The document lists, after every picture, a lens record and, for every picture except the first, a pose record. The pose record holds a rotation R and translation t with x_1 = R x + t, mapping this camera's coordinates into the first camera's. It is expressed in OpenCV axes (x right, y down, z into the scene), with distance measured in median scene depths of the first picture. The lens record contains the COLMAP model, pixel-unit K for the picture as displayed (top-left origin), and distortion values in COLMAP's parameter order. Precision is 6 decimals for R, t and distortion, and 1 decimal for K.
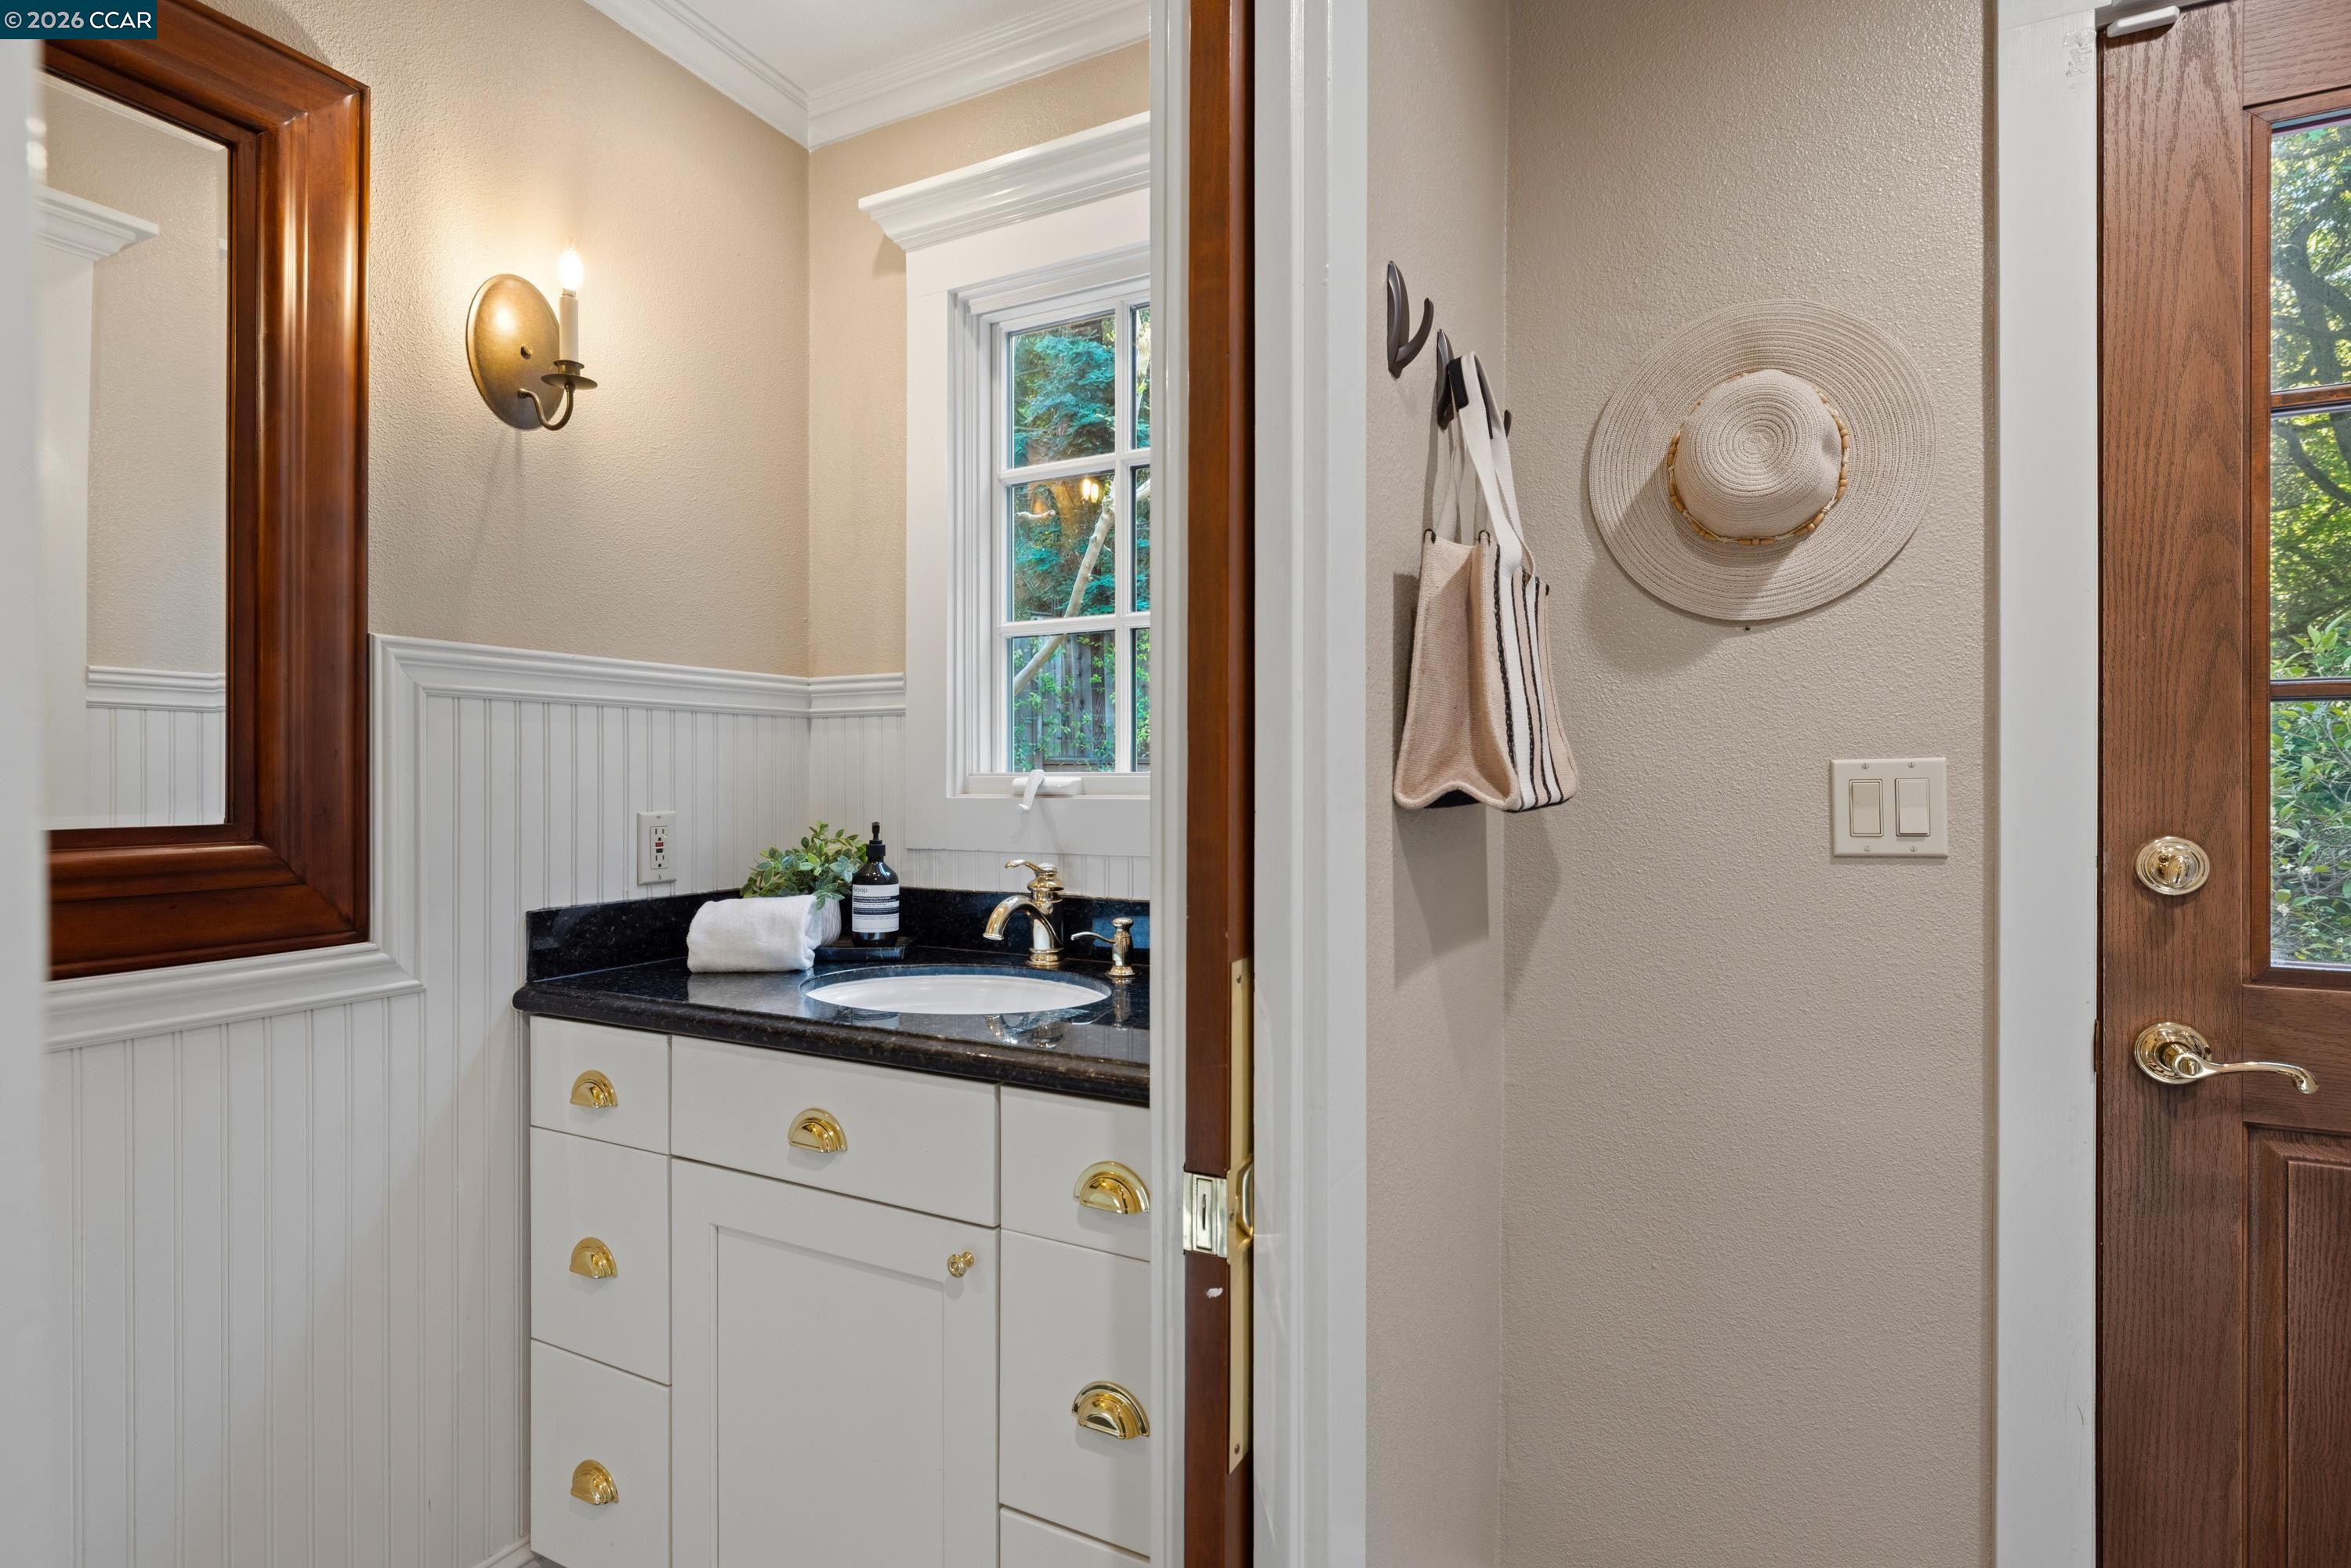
lens RADIAL K [[1154.4, 0, 1183.3], [0, 1154.4, 776.1], [0, 0, 1]] dist [-0.005564, 0.002475]
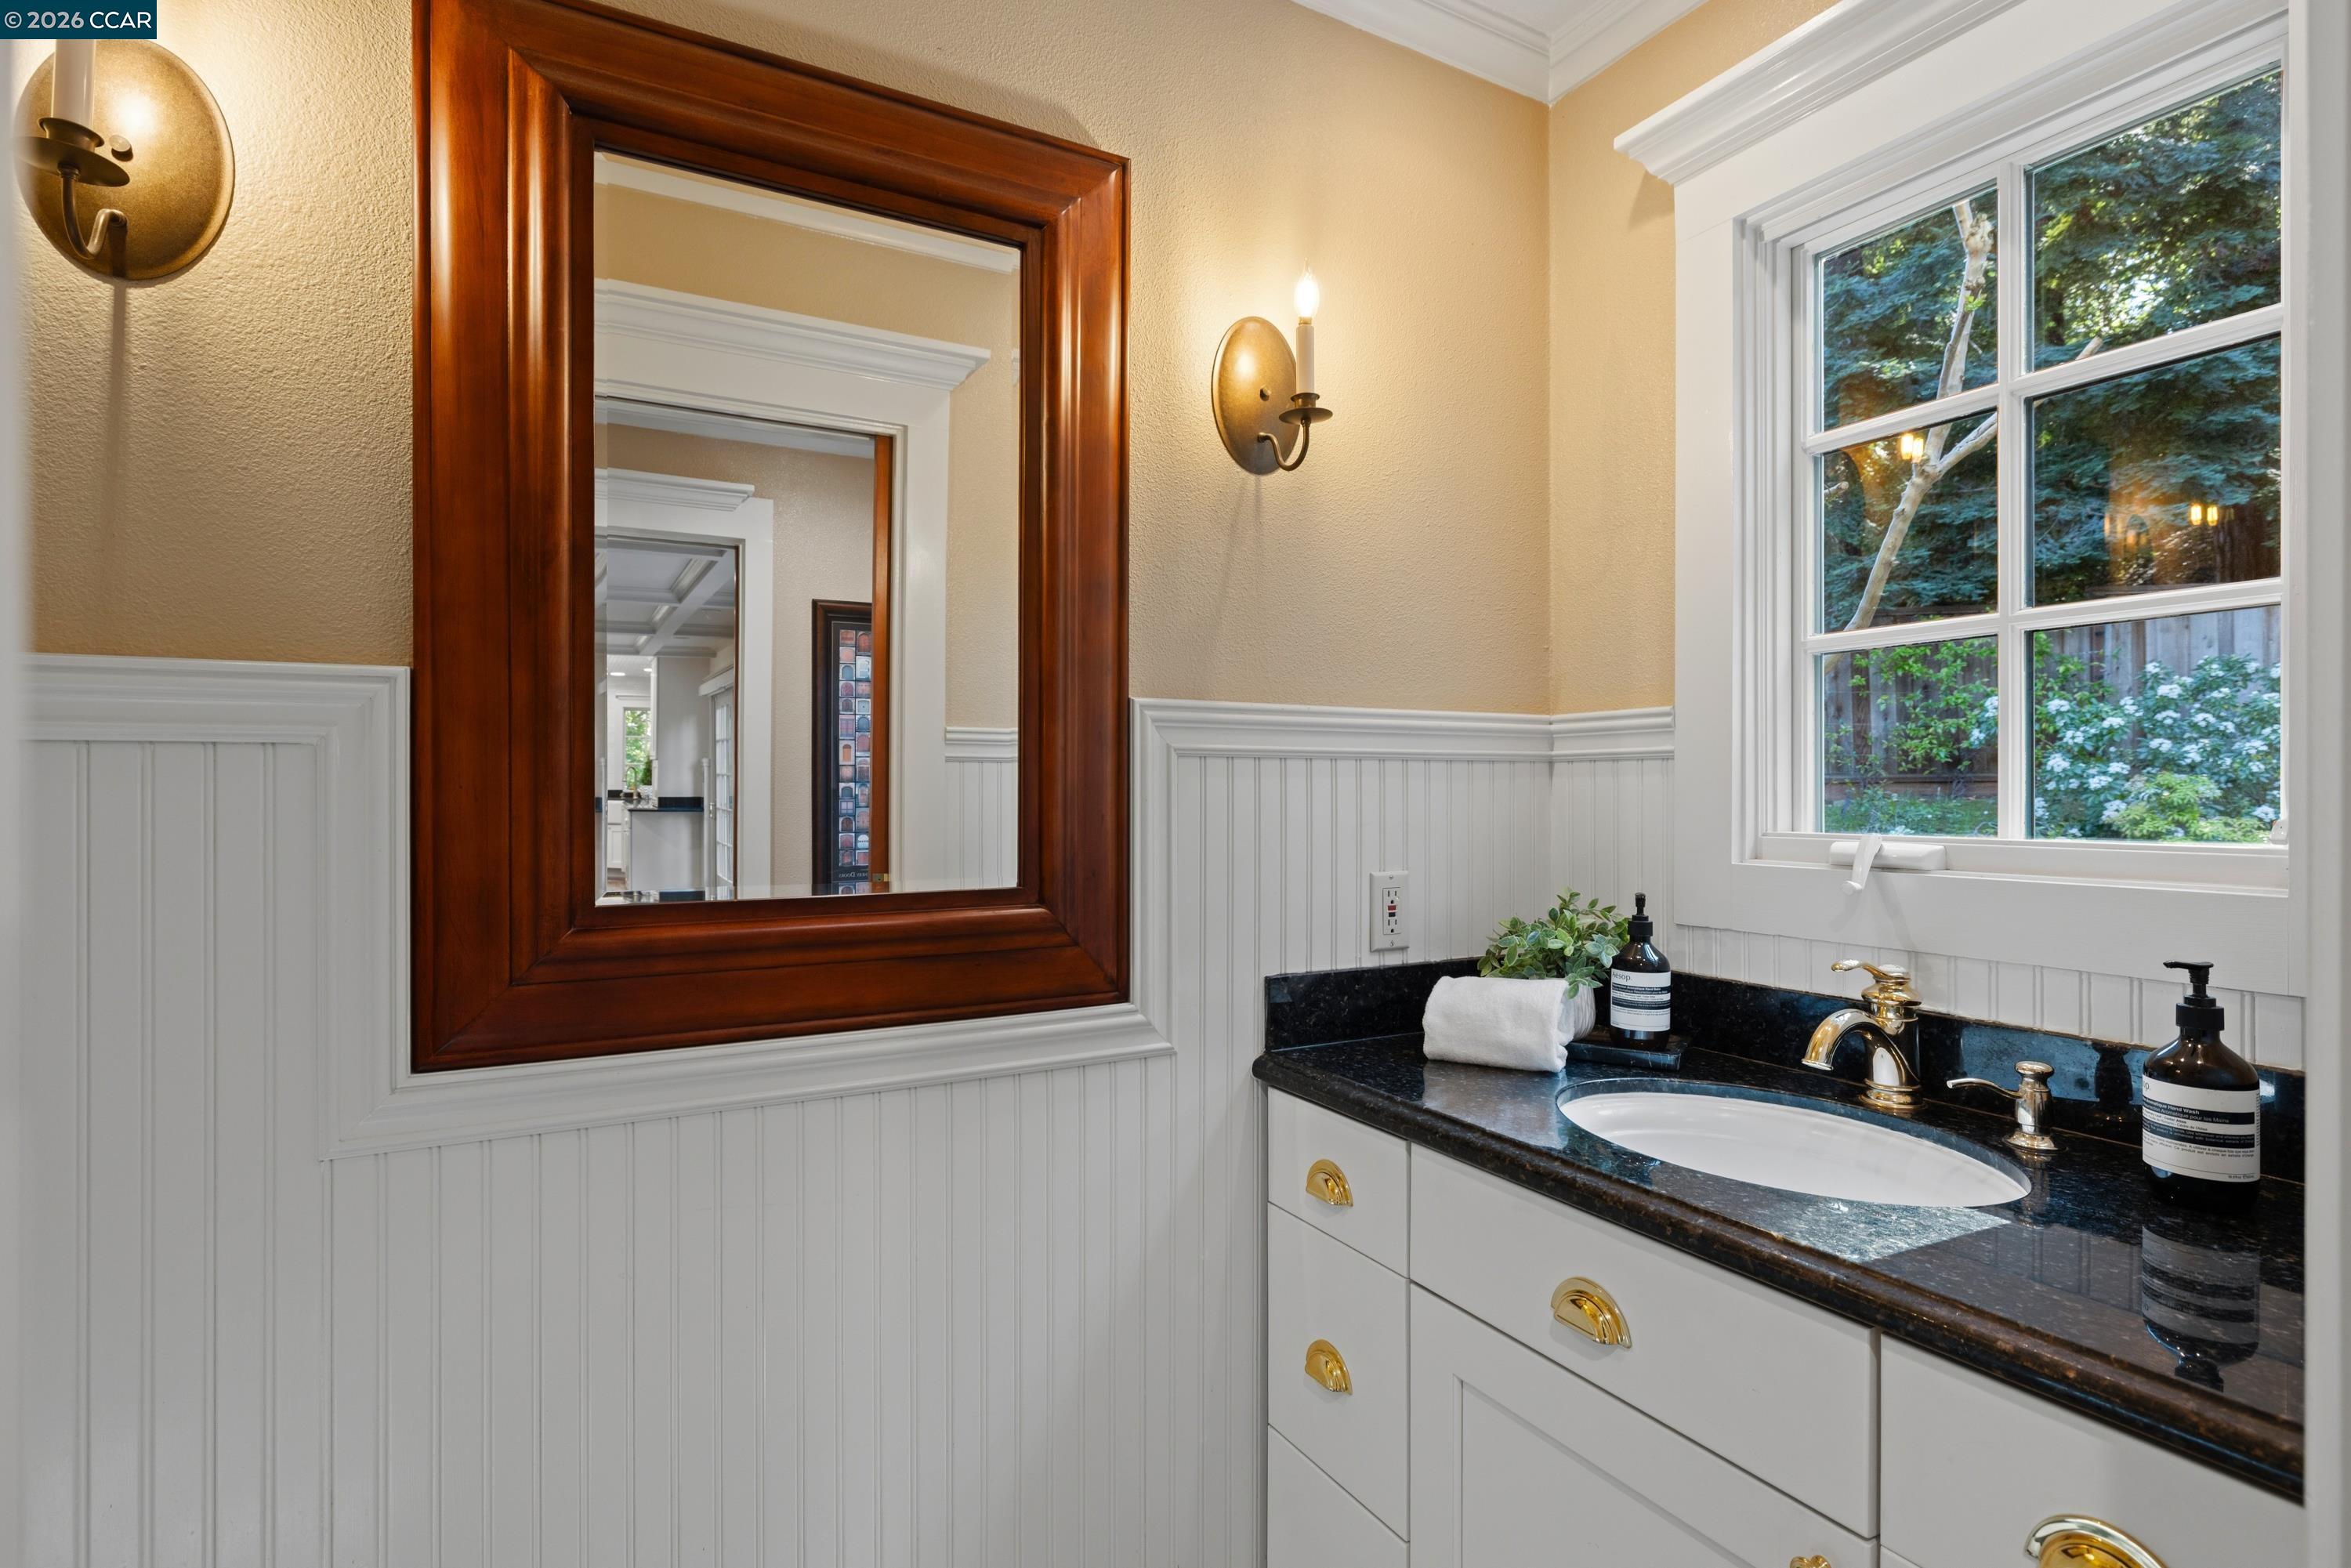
lens RADIAL K [[1154.4, 0, 1156.2], [0, 1154.4, 789.7], [0, 0, 1]] dist [-0.005564, 0.002475]
pose [[0.820742, 0.002025, -0.571295, -0.091760], [-0.000942, 0.999997, 0.002192, -0.038836], [0.571298, -0.001261, 0.820742, 0.153669]]
